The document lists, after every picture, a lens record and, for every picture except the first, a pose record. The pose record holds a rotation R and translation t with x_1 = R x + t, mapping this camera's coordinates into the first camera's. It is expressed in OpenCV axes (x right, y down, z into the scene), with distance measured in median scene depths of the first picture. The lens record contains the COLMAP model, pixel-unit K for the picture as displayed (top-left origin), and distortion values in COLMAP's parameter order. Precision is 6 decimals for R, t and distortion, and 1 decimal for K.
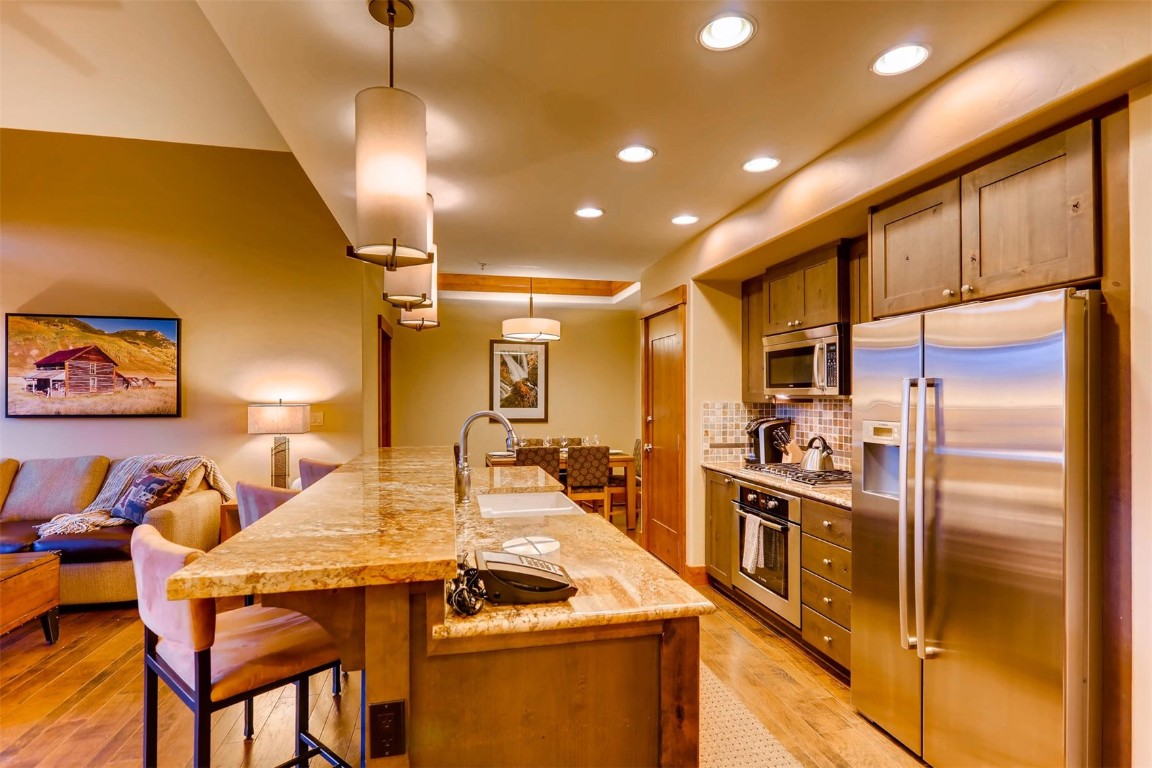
lens RADIAL K [[565.9, 0, 583.6], [0, 565.9, 392.7], [0, 0, 1]] dist [-0.006033, 0.001324]
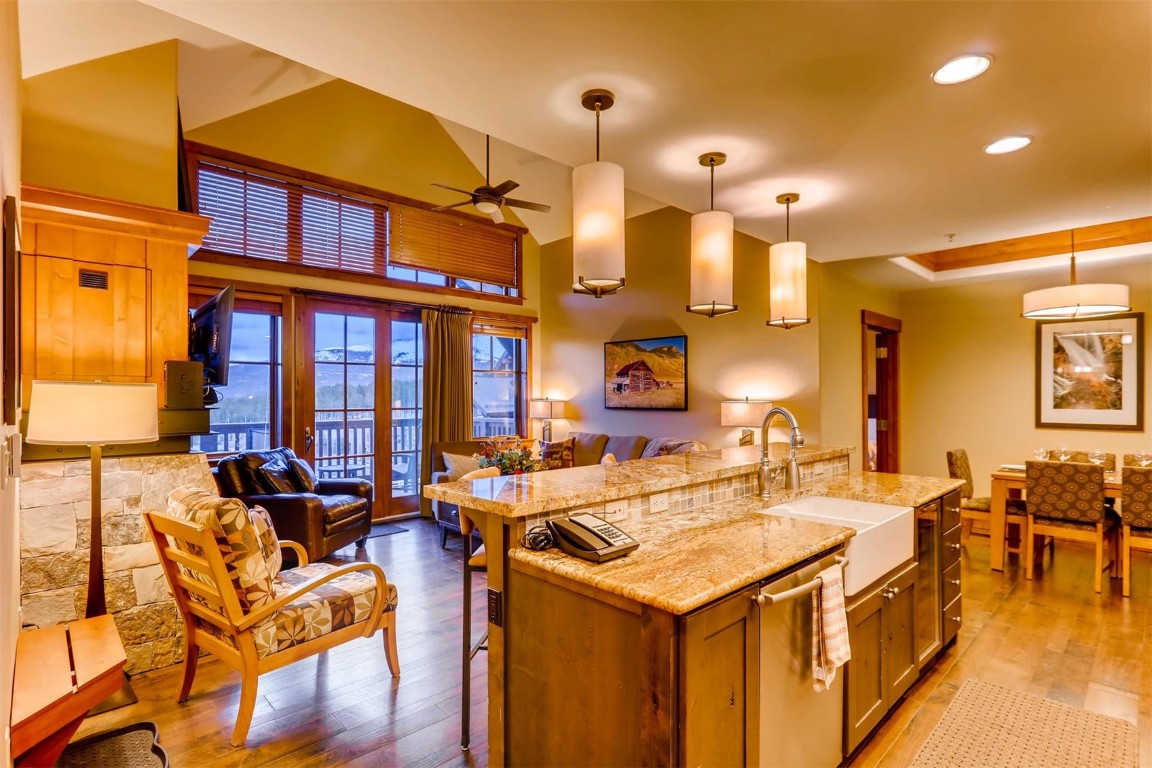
lens RADIAL K [[565.9, 0, 573.1], [0, 565.9, 395.7], [0, 0, 1]] dist [-0.006033, 0.001324]
pose [[0.507890, -0.002341, -0.861419, 0.295276], [0.008762, 0.999959, 0.002449, 0.003202], [0.861377, -0.008792, 0.507890, 0.106711]]
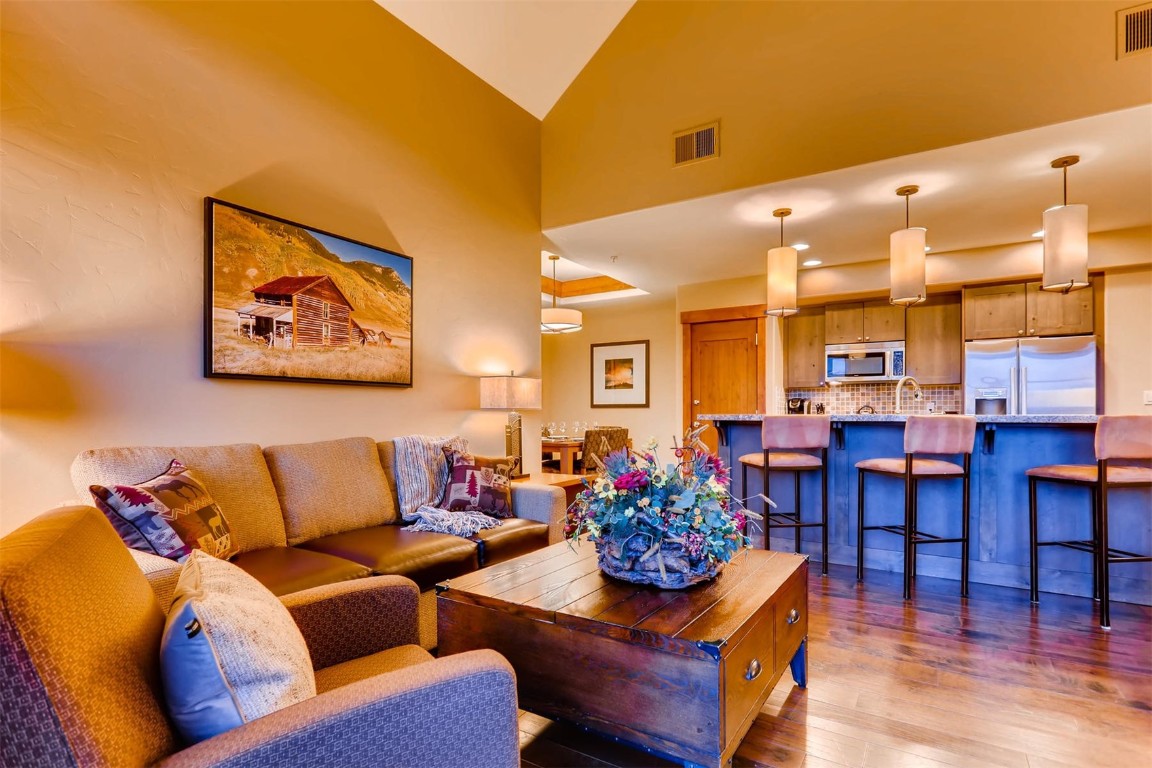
lens RADIAL K [[565.9, 0, 595.0], [0, 565.9, 412.7], [0, 0, 1]] dist [-0.006033, 0.001324]
pose [[0.707208, -0.001965, 0.707003, -1.117778], [-0.003253, 0.999977, 0.006034, 0.074250], [-0.706998, -0.006567, 0.707185, 0.294234]]
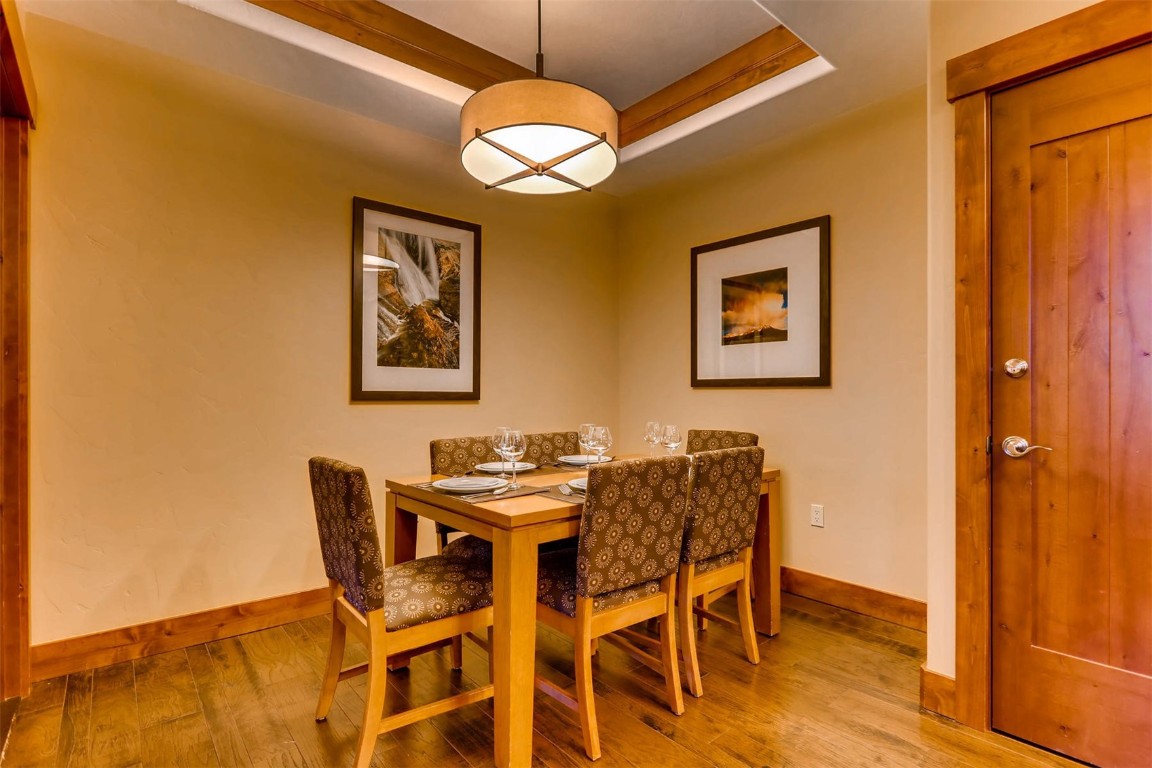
lens RADIAL K [[565.9, 0, 581.8], [0, 565.9, 386.4], [0, 0, 1]] dist [-0.006033, 0.001324]
pose [[0.891513, 0.003871, 0.452978, -0.338506], [-0.003224, 0.999992, -0.002200, 0.071057], [-0.452983, 0.000501, 0.891519, 0.940783]]
